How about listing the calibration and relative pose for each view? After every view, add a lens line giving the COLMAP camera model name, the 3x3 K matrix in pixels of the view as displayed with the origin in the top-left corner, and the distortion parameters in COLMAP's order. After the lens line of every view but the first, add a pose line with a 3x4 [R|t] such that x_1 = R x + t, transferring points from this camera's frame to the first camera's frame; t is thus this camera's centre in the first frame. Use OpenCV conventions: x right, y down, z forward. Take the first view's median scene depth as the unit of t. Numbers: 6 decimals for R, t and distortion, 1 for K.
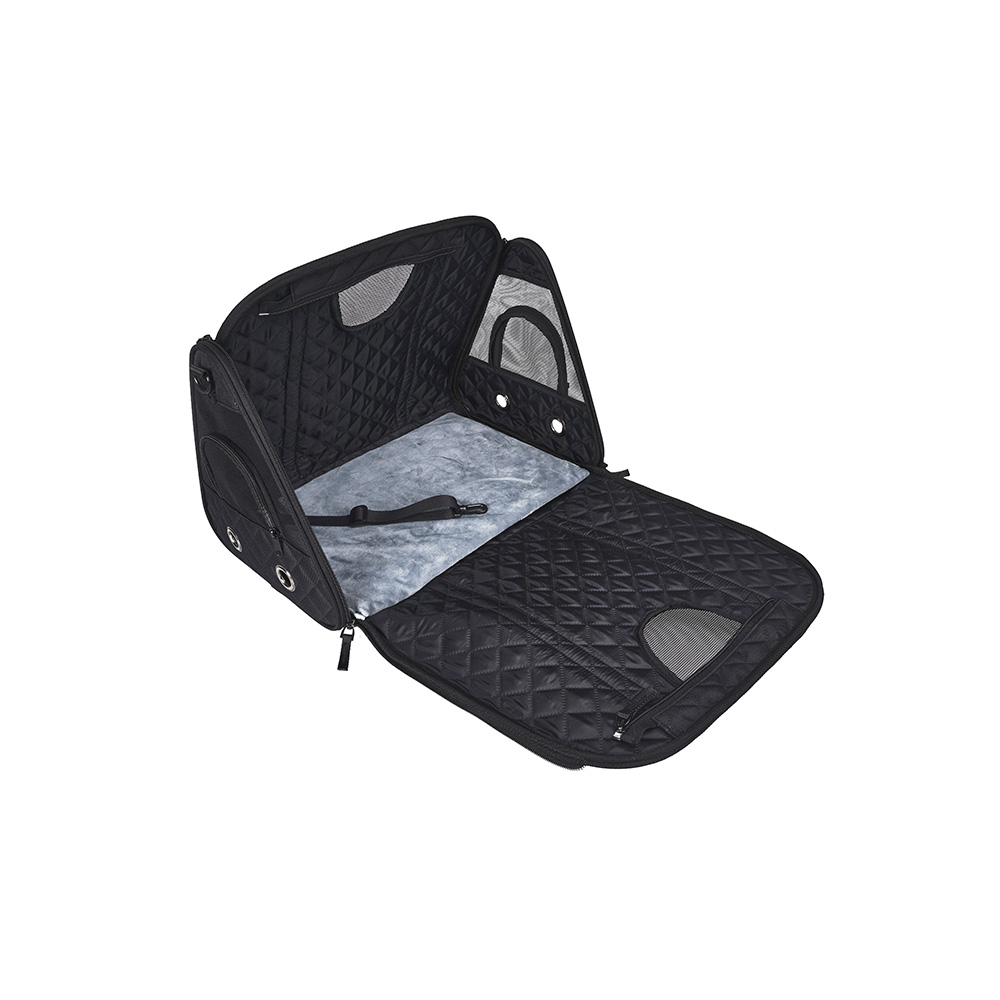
lens RADIAL K [[803.4, 0, 500.0], [0, 803.4, 500.0], [0, 0, 1]] dist [-0.097221, -0.000575]
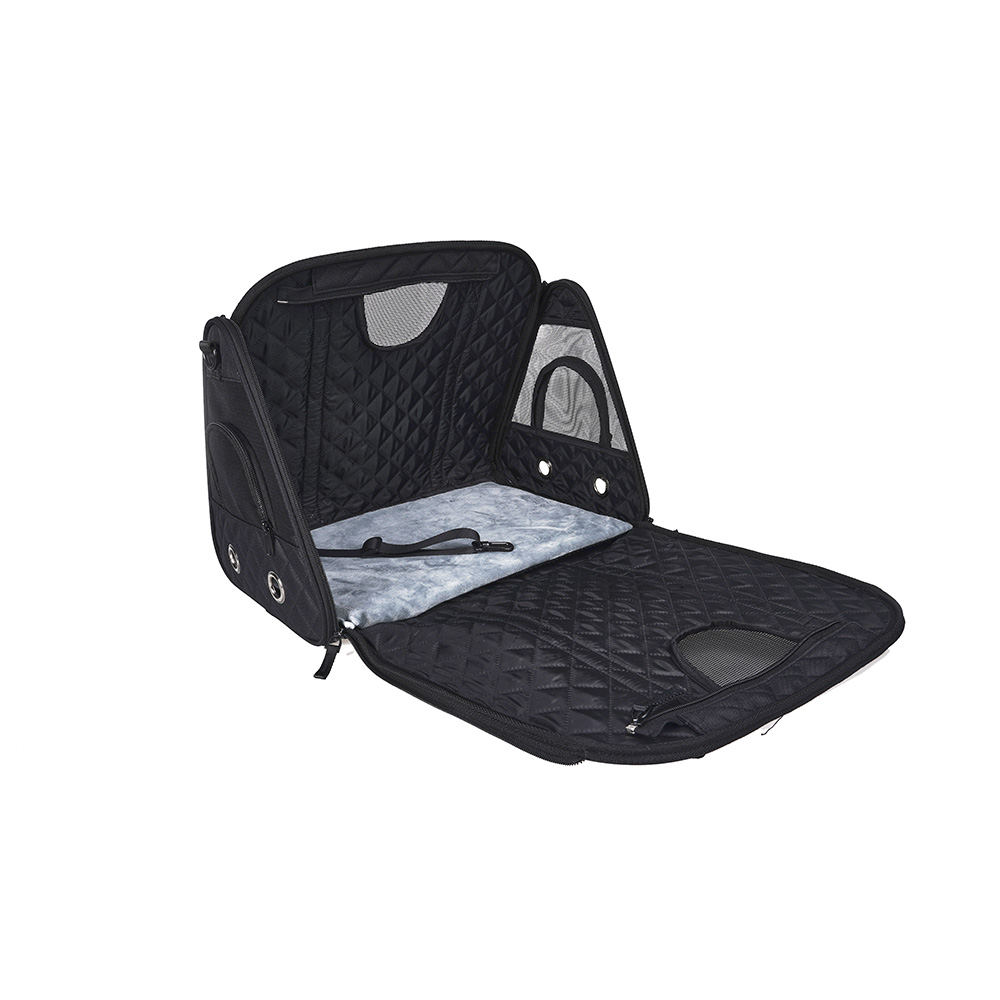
lens RADIAL K [[803.4, 0, 500.0], [0, 803.4, 500.0], [0, 0, 1]] dist [-0.097221, -0.000575]
pose [[0.993266, 0.024942, -0.113139, 0.070481], [-0.054627, 0.962008, -0.267500, 0.203218], [0.102169, 0.271879, 0.956893, 0.125911]]
